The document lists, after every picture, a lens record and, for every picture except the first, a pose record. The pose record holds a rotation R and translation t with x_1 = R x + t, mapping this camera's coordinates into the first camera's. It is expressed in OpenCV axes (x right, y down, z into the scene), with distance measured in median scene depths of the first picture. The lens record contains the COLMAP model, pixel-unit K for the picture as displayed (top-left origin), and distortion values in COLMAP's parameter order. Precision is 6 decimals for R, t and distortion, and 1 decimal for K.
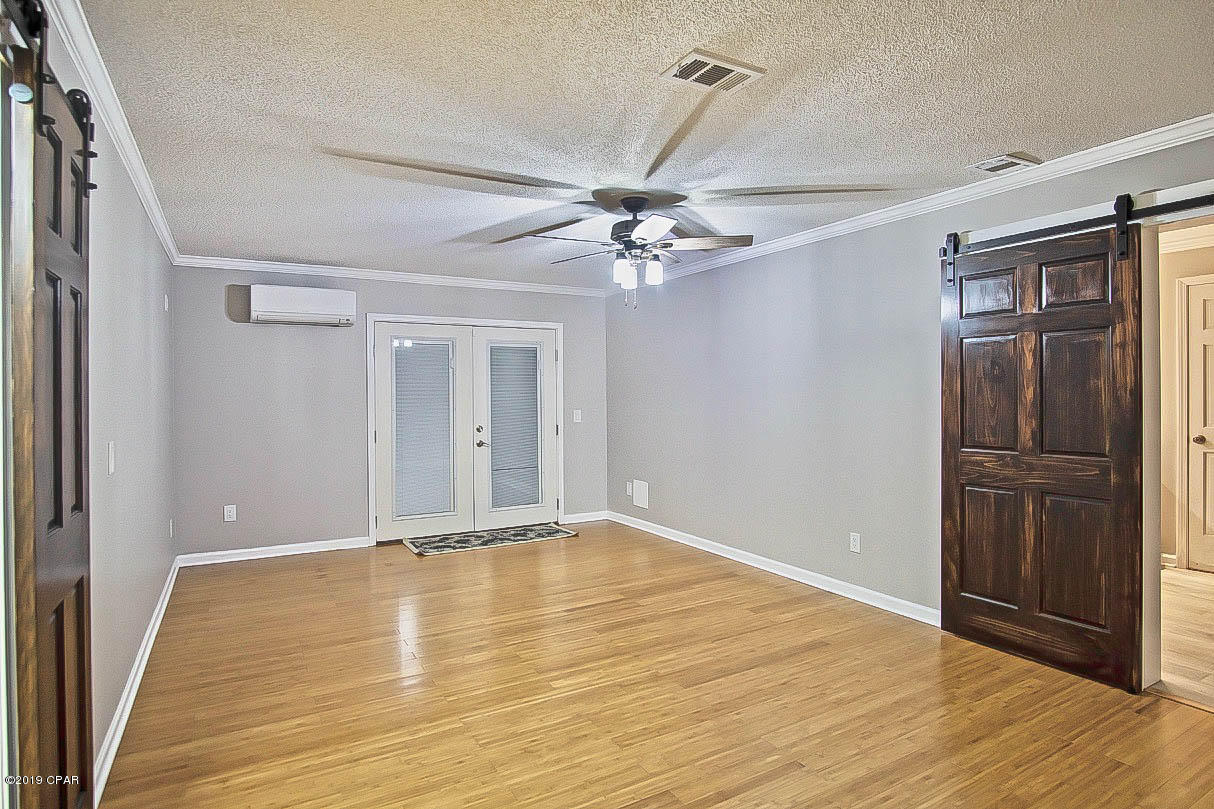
lens RADIAL K [[651.3, 0, 605.4], [0, 651.3, 396.4], [0, 0, 1]] dist [-0.022627, 0.003524]
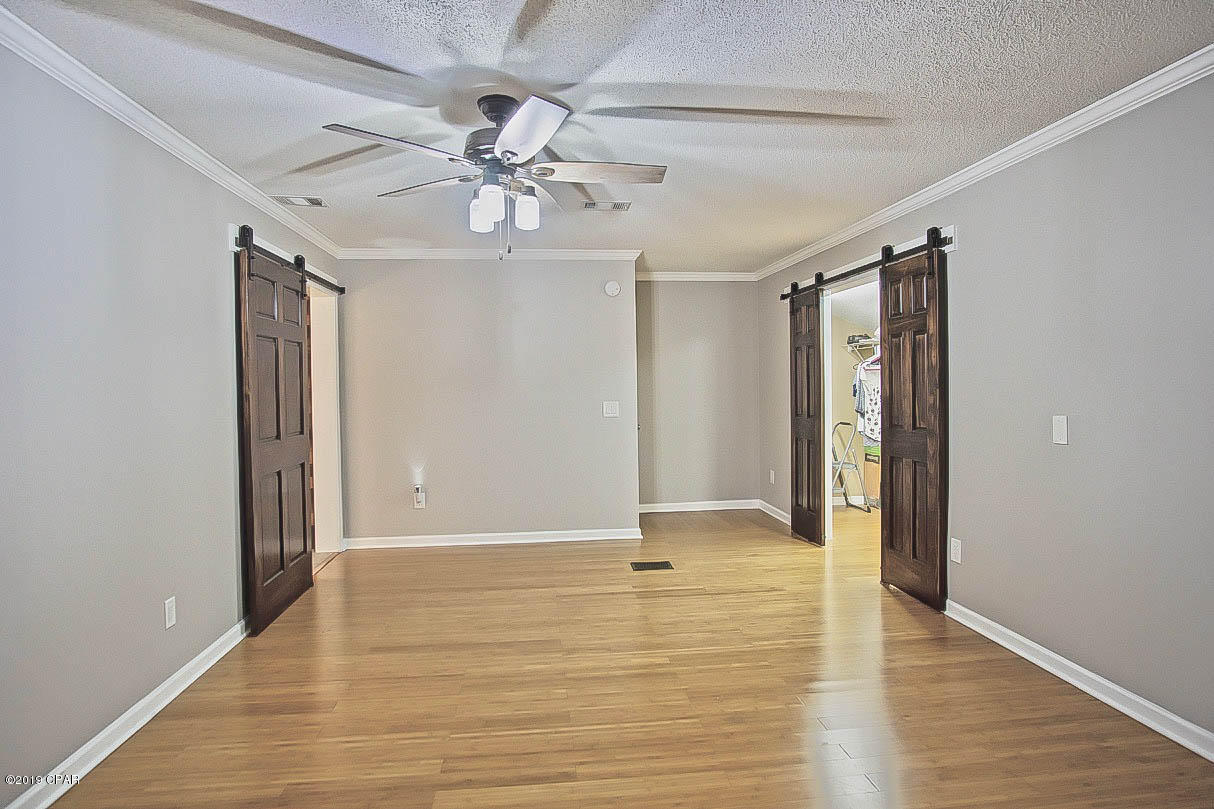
lens RADIAL K [[651.3, 0, 605.4], [0, 651.3, 396.4], [0, 0, 1]] dist [-0.022627, 0.003524]
pose [[-0.917168, 0.012653, 0.398301, -0.350615], [0.021165, 0.999632, 0.016981, 0.001354], [-0.397939, 0.024005, -0.917098, 1.698793]]
